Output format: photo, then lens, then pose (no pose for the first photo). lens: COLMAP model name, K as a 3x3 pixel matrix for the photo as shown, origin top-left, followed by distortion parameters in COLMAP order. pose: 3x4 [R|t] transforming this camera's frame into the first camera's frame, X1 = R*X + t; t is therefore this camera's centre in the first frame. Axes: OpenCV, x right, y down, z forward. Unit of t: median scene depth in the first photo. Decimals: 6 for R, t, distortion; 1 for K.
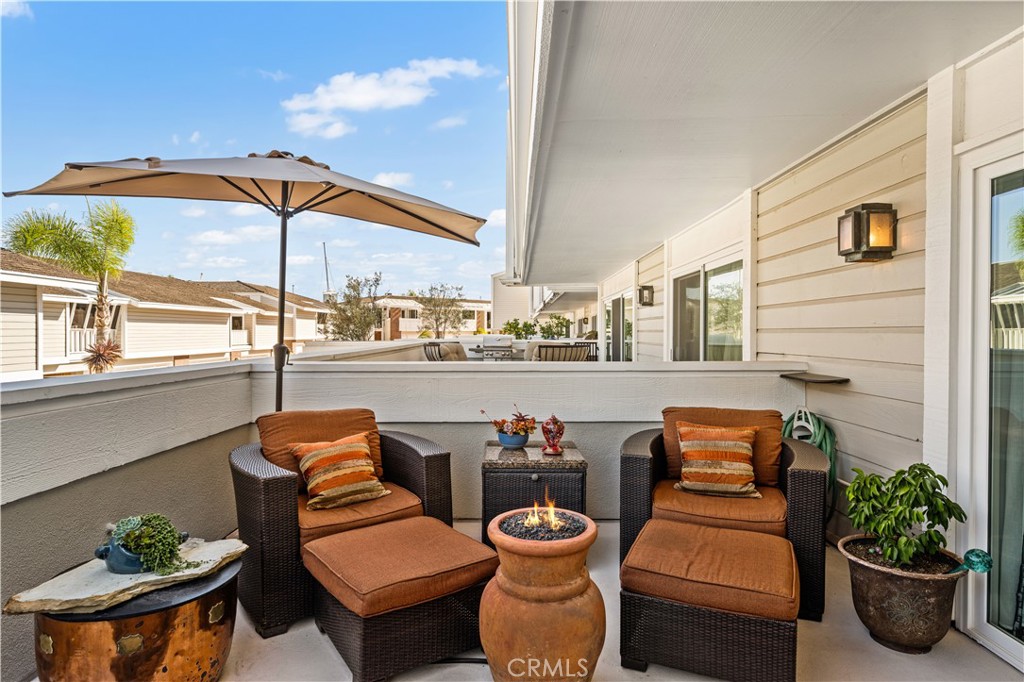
lens RADIAL K [[575.0, 0, 515.8], [0, 575.0, 338.2], [0, 0, 1]] dist [0.001624, 0.001754]
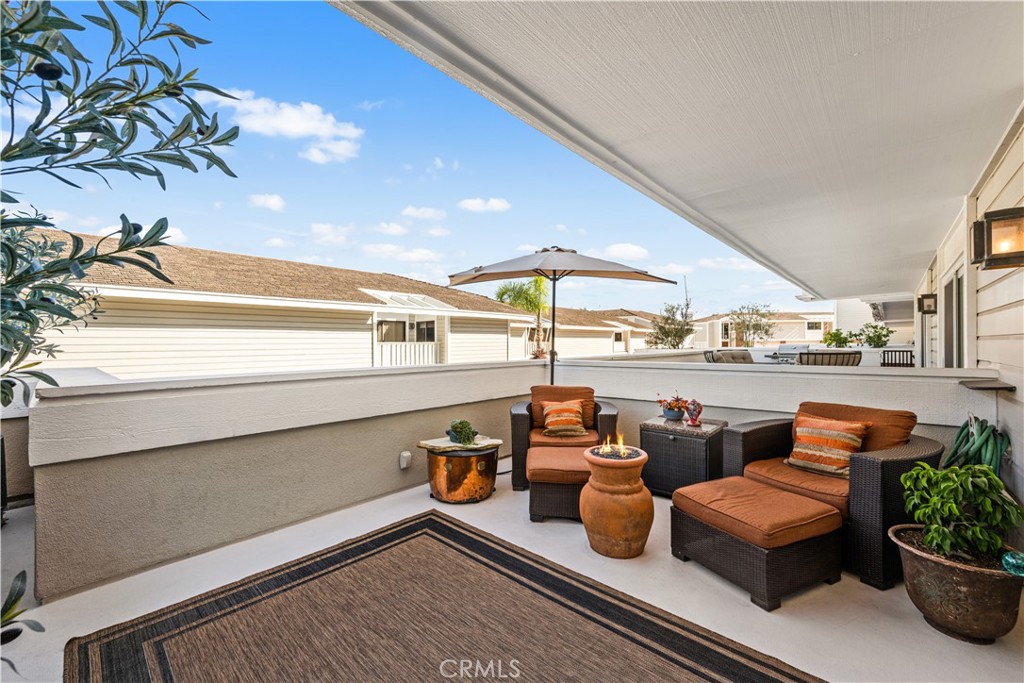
lens RADIAL K [[414.9, 0, 501.4], [0, 414.9, 343.5], [0, 0, 1]] dist [-0.003131, 0.000308]
pose [[0.733215, -0.006961, -0.679962, 0.412005], [0.001284, 0.999960, -0.008852, 0.002172], [0.679996, 0.005618, 0.733194, -0.101145]]
